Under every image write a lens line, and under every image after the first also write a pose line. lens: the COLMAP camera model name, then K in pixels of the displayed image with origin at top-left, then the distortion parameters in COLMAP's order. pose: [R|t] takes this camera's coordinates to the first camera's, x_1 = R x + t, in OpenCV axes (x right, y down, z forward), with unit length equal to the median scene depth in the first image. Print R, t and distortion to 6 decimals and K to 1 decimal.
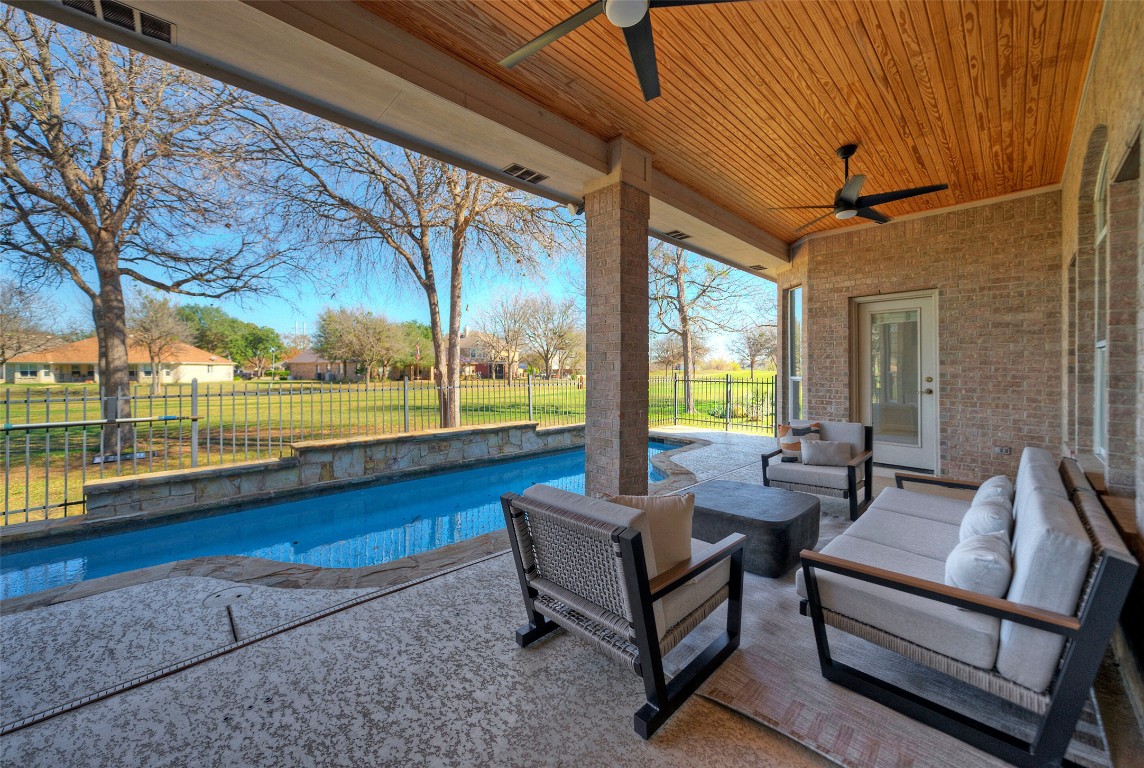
lens RADIAL K [[425.9, 0, 575.1], [0, 425.9, 370.5], [0, 0, 1]] dist [-0.000070, 0.000024]
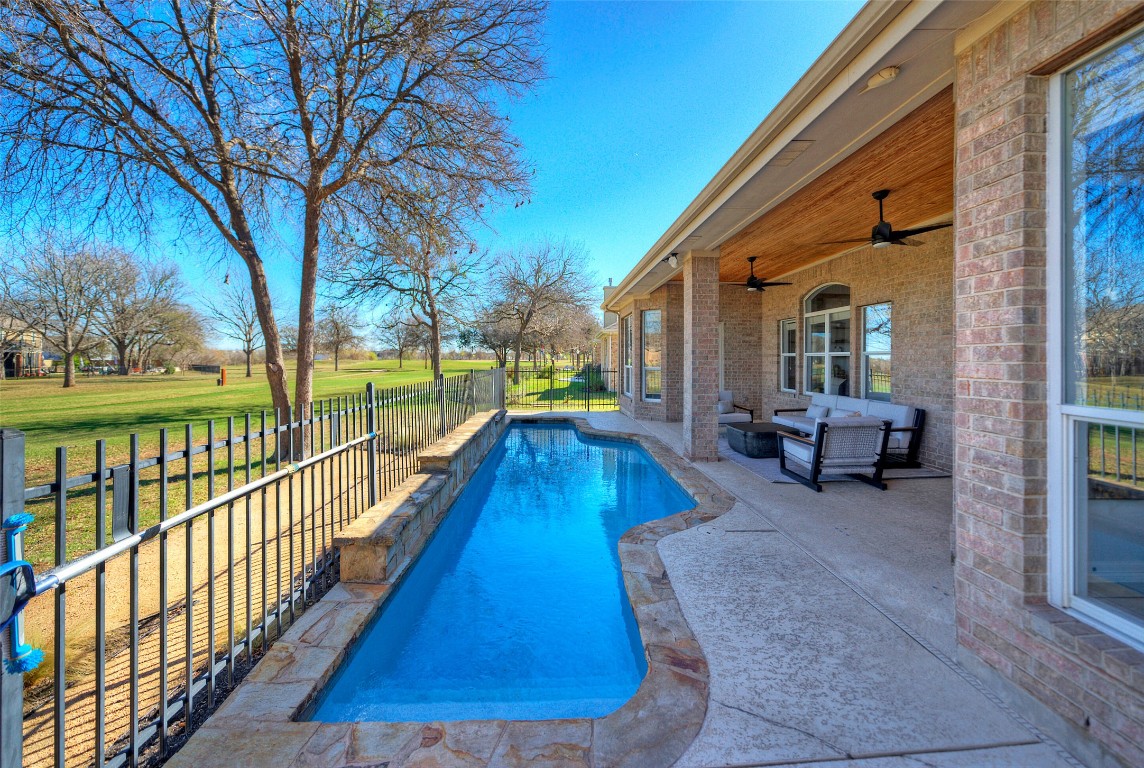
lens RADIAL K [[425.9, 0, 575.1], [0, 425.9, 370.5], [0, 0, 1]] dist [-0.000070, 0.000024]
pose [[0.669743, -0.024970, 0.742173, -0.508618], [0.005692, 0.999578, 0.028494, -0.012985], [-0.742571, -0.014859, 0.669602, 0.088958]]
